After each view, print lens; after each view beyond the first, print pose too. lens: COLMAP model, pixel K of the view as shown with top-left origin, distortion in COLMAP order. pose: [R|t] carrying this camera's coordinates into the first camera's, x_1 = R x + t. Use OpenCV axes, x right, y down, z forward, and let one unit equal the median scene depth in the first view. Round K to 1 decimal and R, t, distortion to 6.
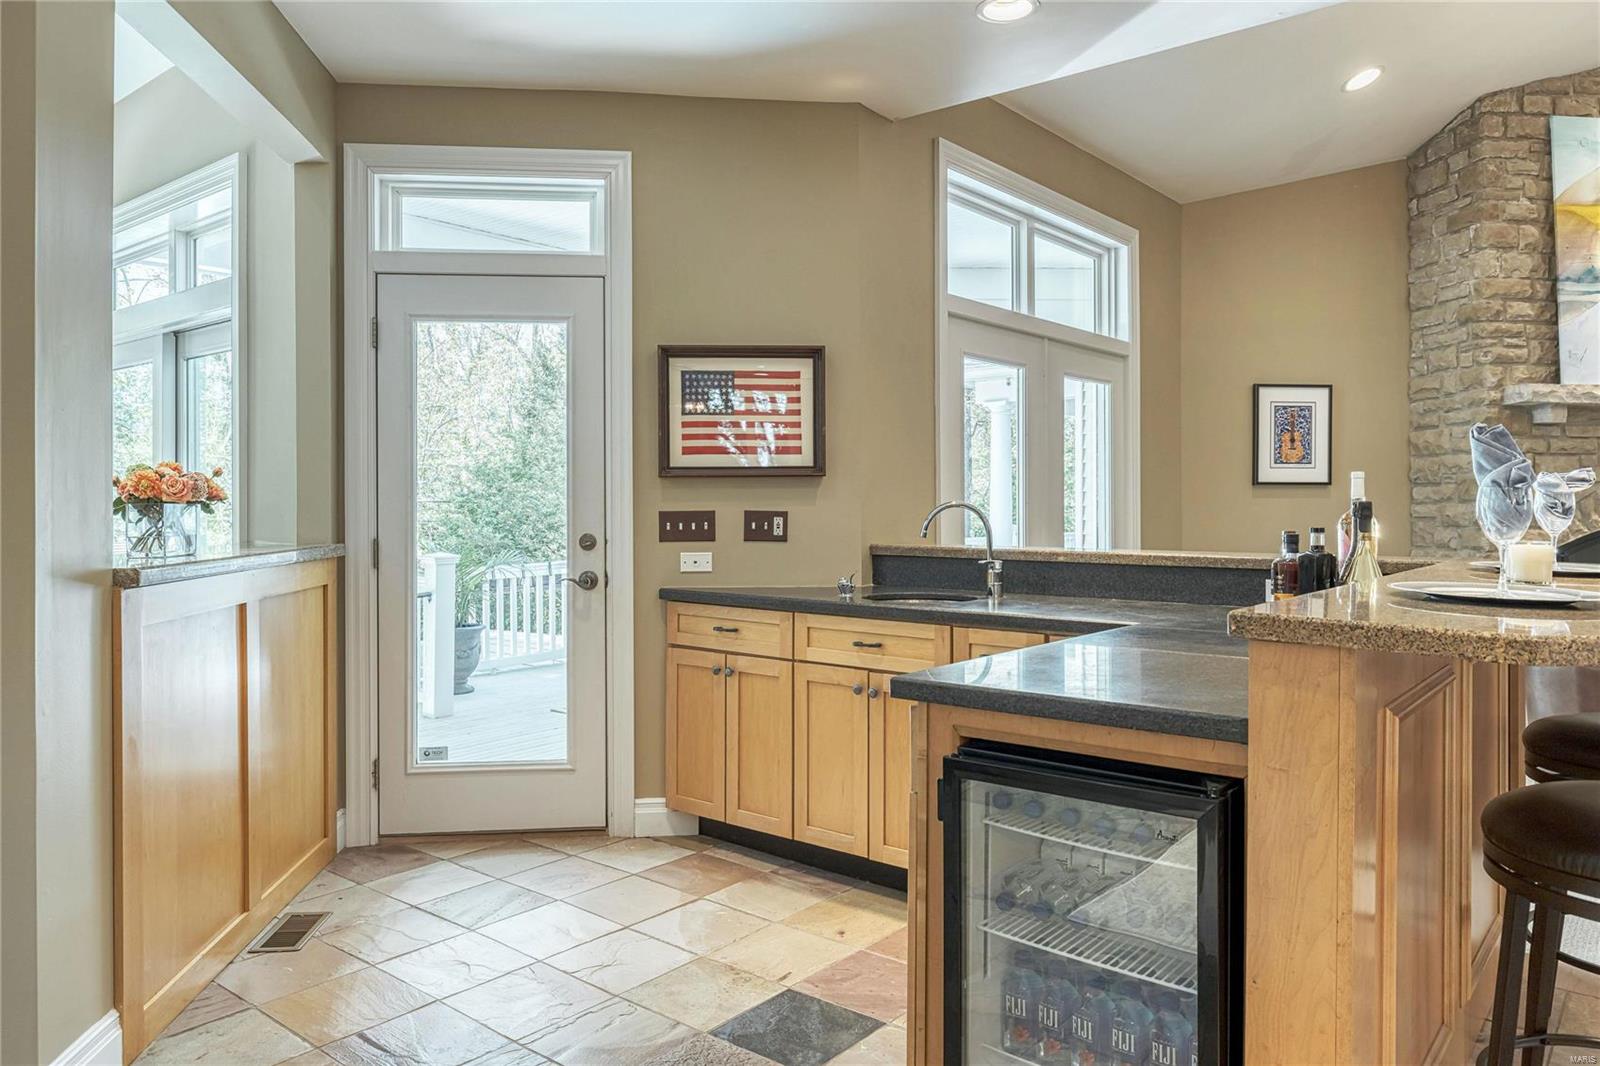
lens RADIAL K [[1104.1, 0, 799.8], [0, 1104.1, 506.5], [0, 0, 1]] dist [-0.005260, -0.000905]
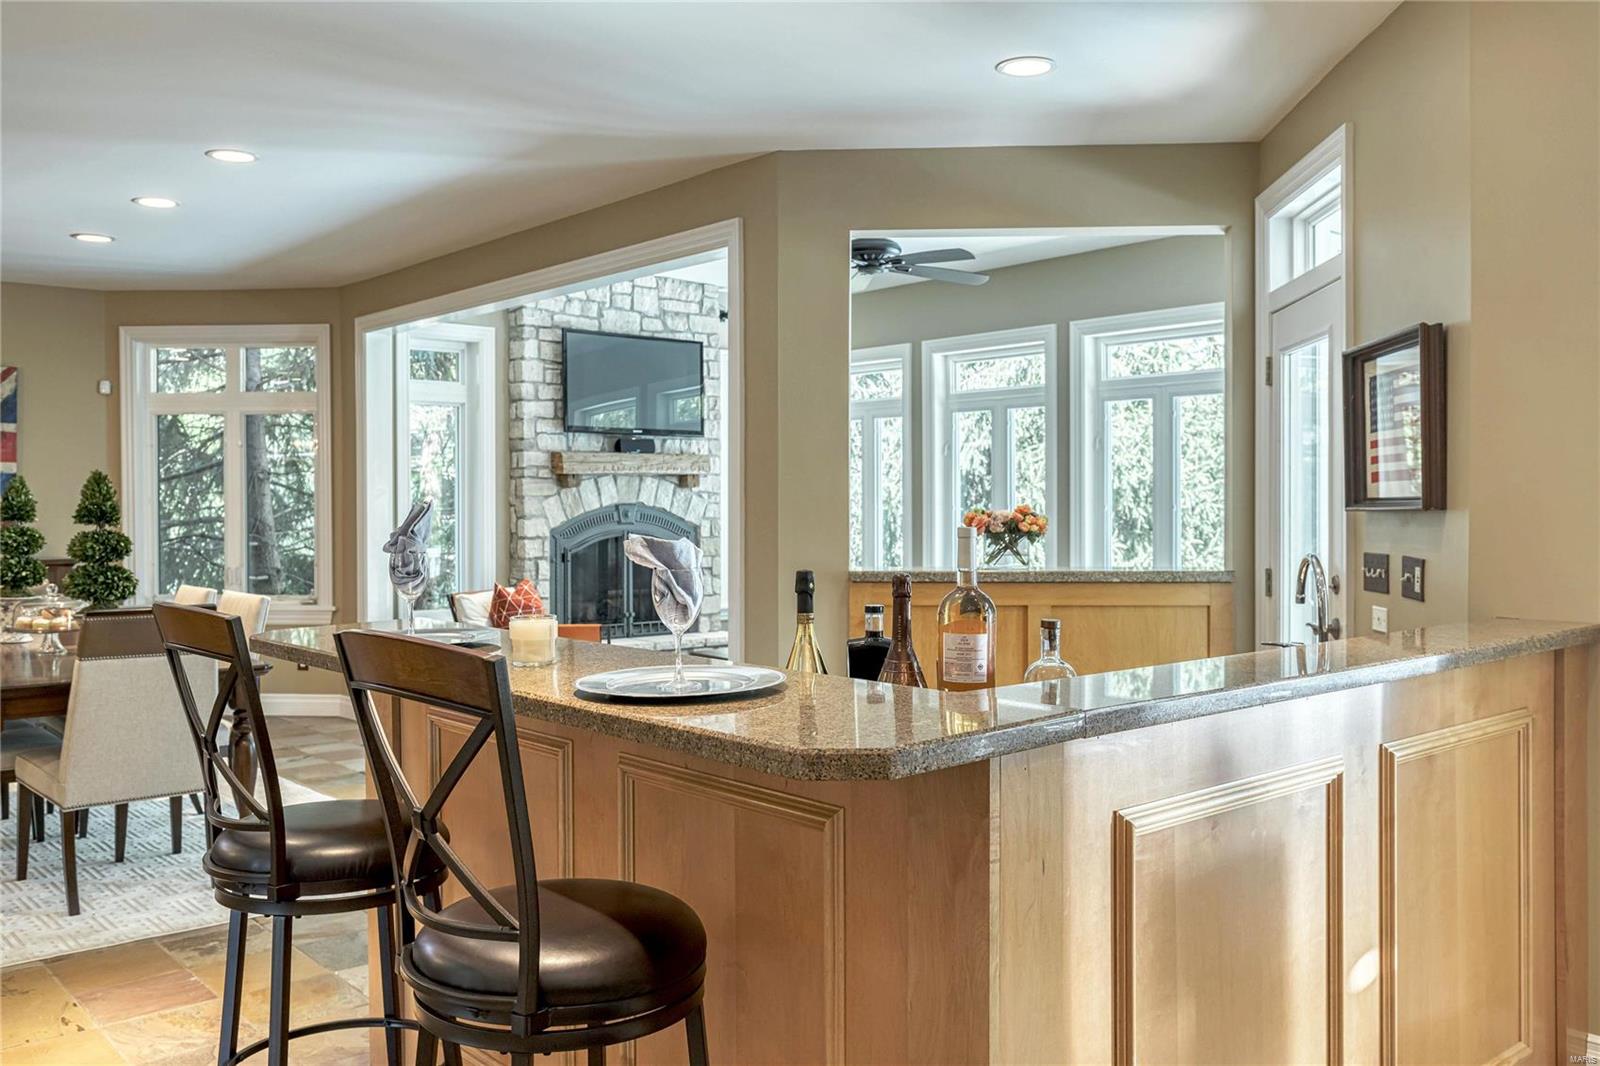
lens RADIAL K [[1347.9, 0, 798.0], [0, 1347.9, 515.5], [0, 0, 1]] dist [-0.000187, -0.000911]
pose [[-0.175626, 0.010460, -0.984401, 0.602464], [0.003178, 0.999944, 0.010058, -0.022564], [0.984452, -0.001362, -0.175649, 0.501128]]
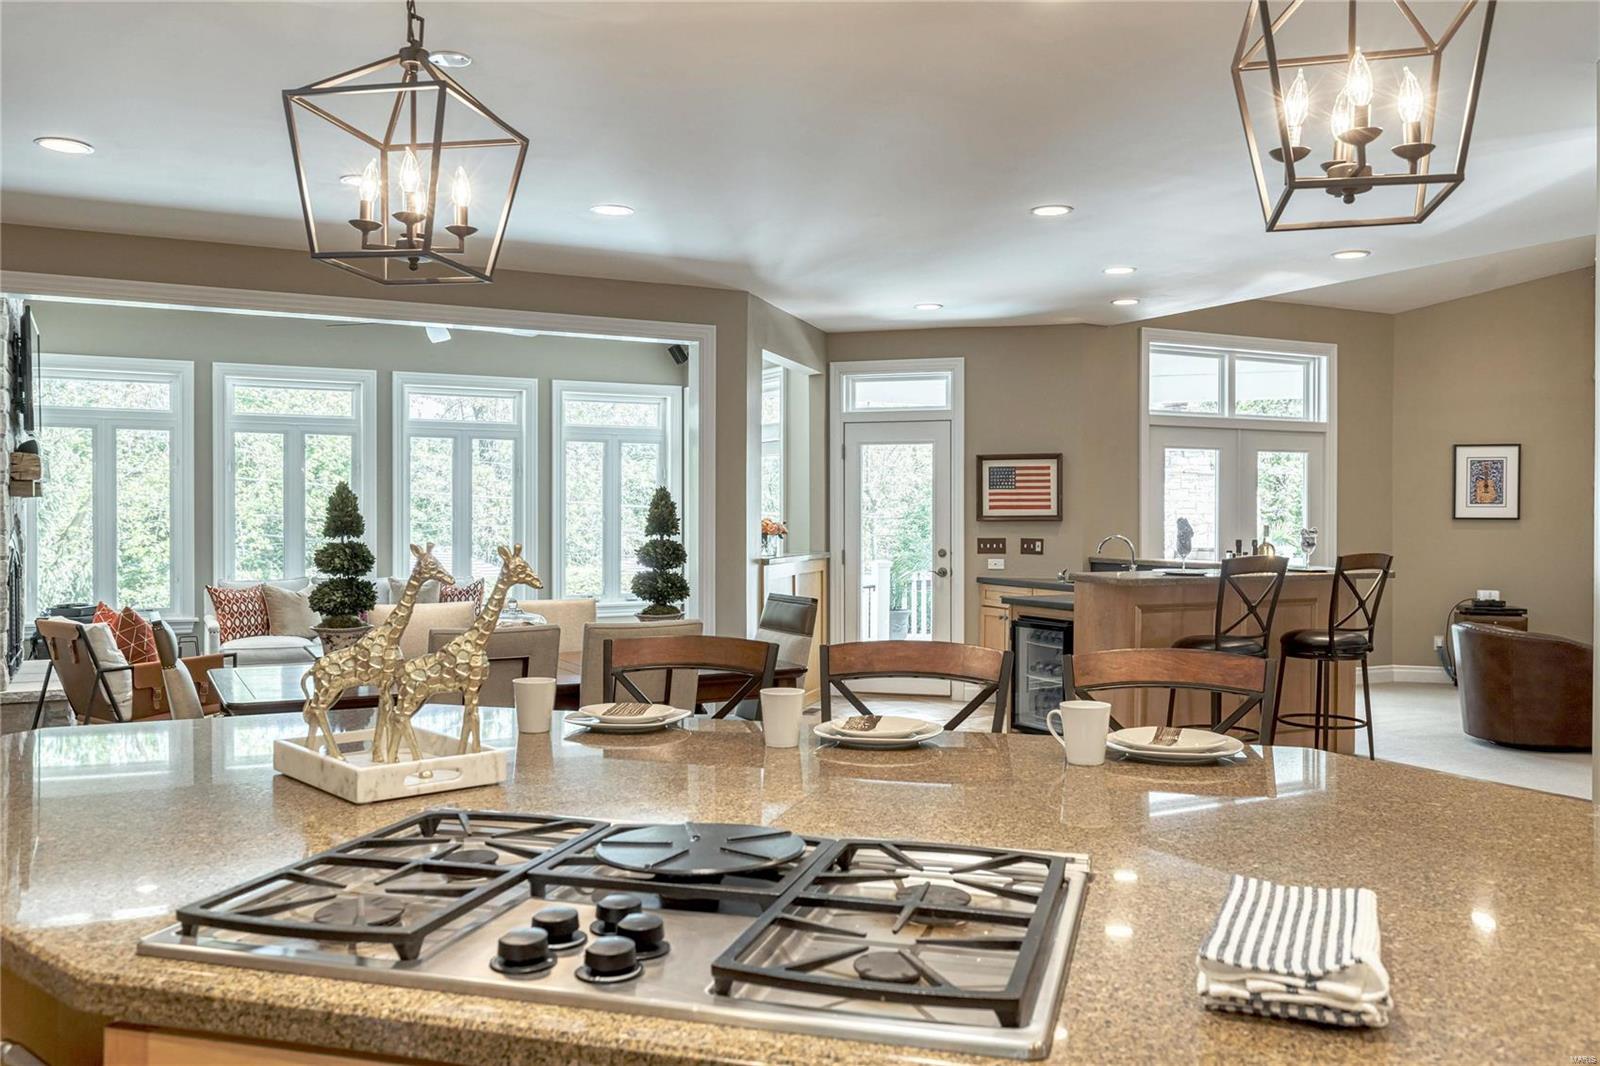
lens RADIAL K [[1260.5, 0, 810.5], [0, 1260.5, 524.0], [0, 0, 1]] dist [0.005020, -0.021142]
pose [[0.923318, 0.006451, -0.383982, 0.303570], [-0.004338, 0.999970, 0.006370, -0.022363], [0.384012, -0.004216, 0.923318, -0.785687]]
